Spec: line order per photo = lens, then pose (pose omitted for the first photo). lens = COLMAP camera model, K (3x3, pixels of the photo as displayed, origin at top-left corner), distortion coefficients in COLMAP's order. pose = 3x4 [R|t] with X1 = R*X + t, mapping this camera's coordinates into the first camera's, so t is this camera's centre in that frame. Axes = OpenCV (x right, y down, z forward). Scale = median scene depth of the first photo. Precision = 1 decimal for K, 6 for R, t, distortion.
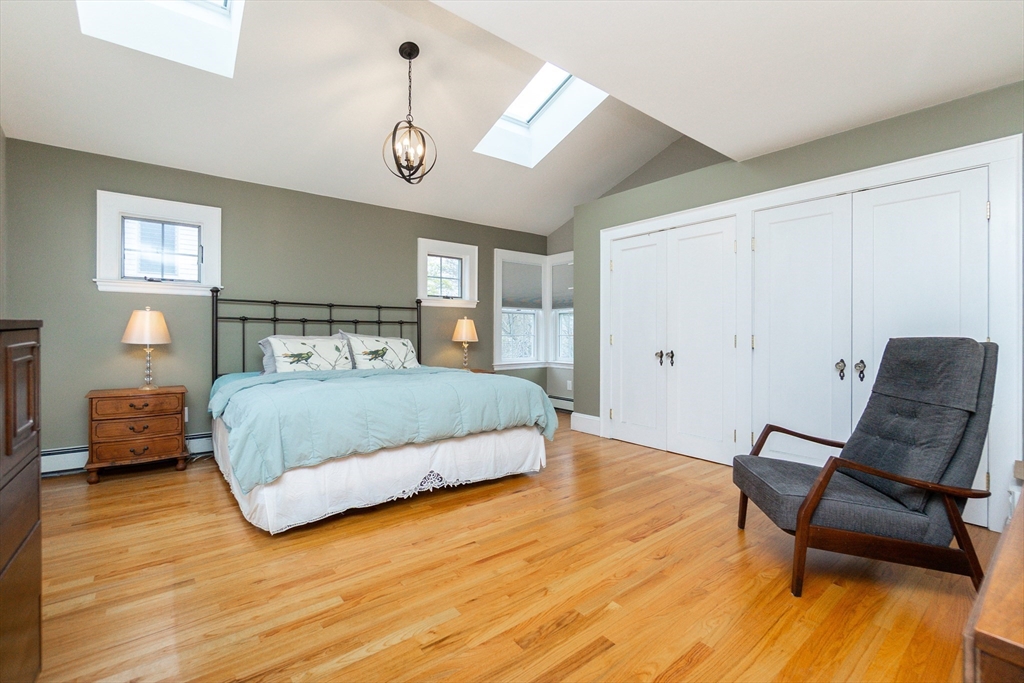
lens RADIAL K [[438.0, 0, 508.5], [0, 438.0, 336.7], [0, 0, 1]] dist [0.000847, 0.000011]
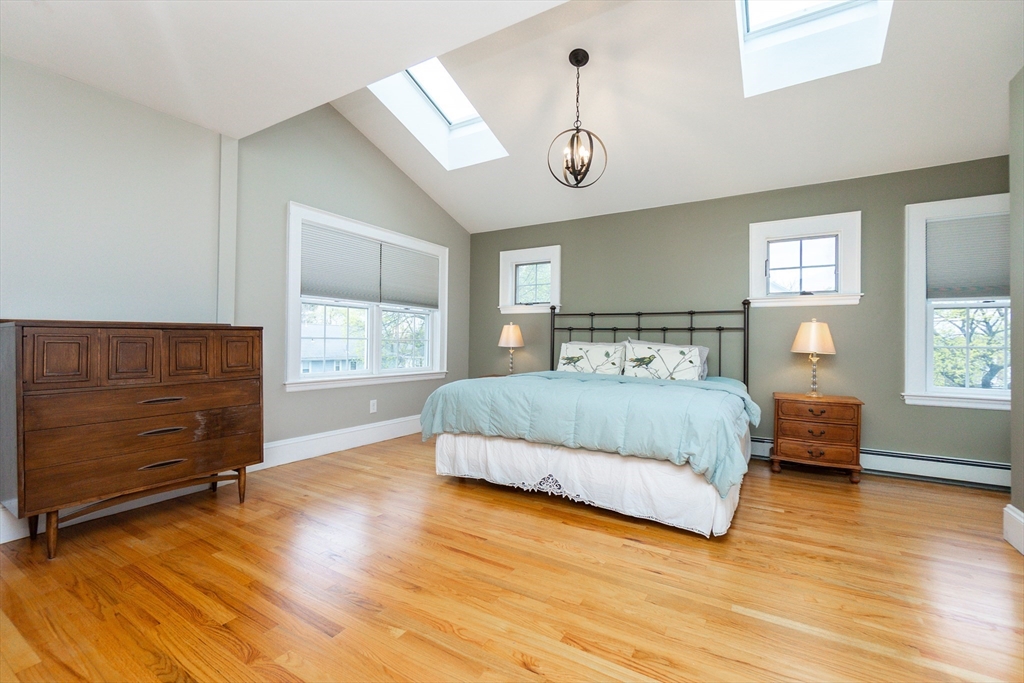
lens RADIAL K [[438.0, 0, 508.5], [0, 438.0, 336.7], [0, 0, 1]] dist [0.000847, 0.000011]
pose [[0.359366, -0.005191, -0.933182, 0.529780], [-0.015594, 0.999811, -0.011567, 0.000049], [0.933067, 0.018709, 0.359217, 0.389139]]
